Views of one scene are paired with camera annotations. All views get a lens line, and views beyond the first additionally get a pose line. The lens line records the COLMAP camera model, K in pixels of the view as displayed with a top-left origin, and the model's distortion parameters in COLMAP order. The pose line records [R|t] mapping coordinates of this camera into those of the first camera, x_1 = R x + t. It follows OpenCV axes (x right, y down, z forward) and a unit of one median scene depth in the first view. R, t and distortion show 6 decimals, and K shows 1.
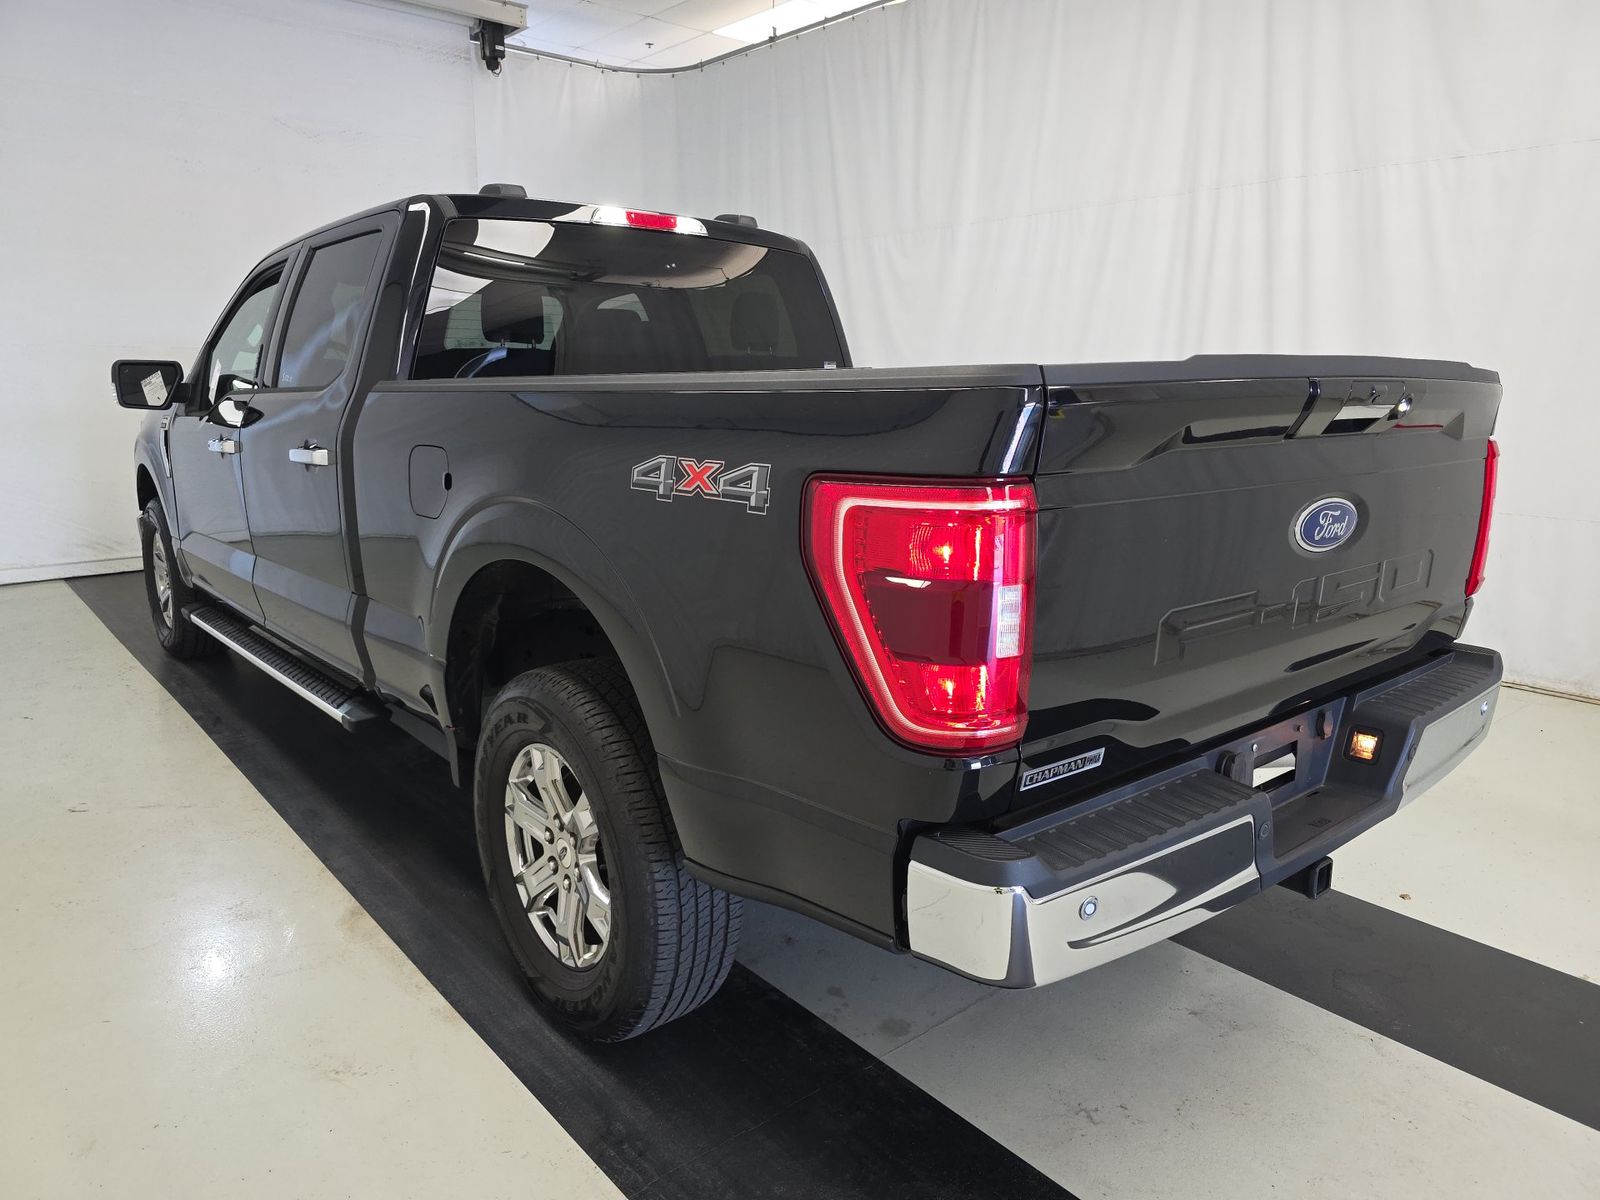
lens RADIAL K [[1098.7, 0, 805.2], [0, 1098.7, 600.6], [0, 0, 1]] dist [0.025446, 0.002747]
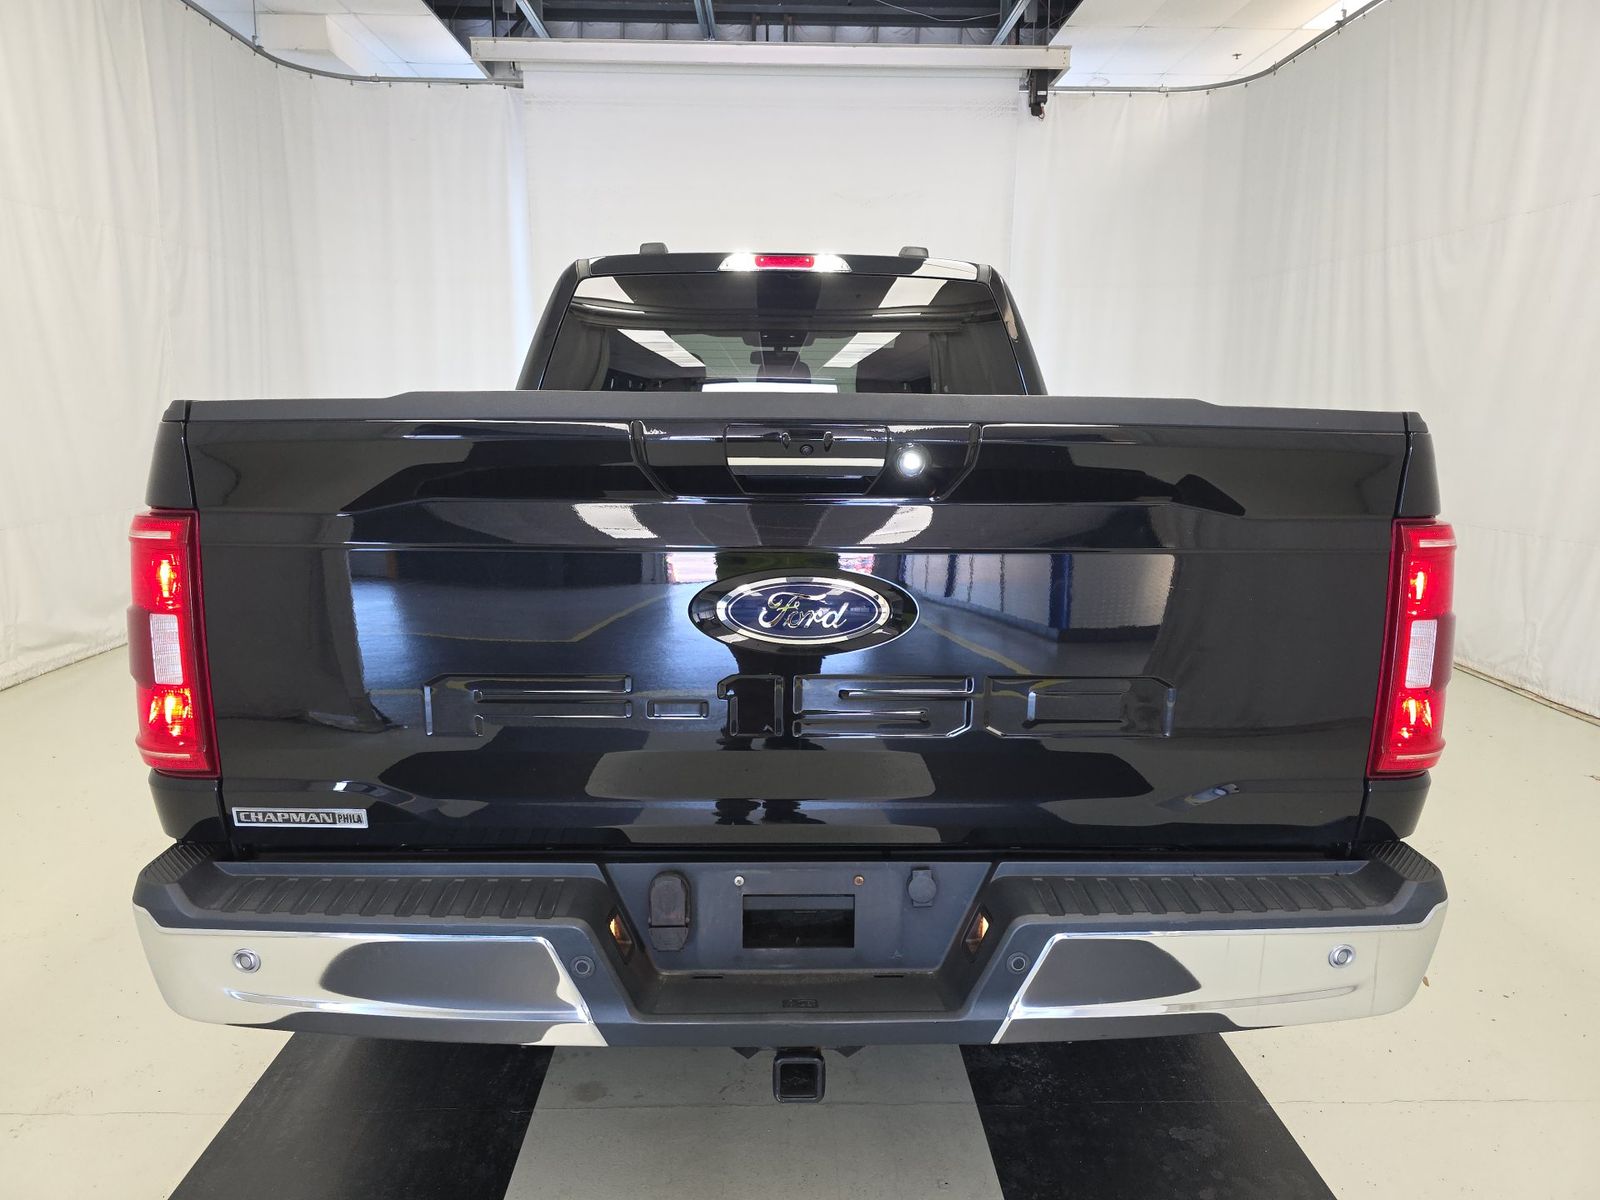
lens RADIAL K [[1098.7, 0, 798.2], [0, 1098.7, 595.7], [0, 0, 1]] dist [0.025446, 0.002747]
pose [[0.785532, 0.104028, -0.610015, 0.247114], [-0.125941, 0.992013, 0.006994, -0.021936], [0.605870, 0.071332, 0.792359, 0.104083]]
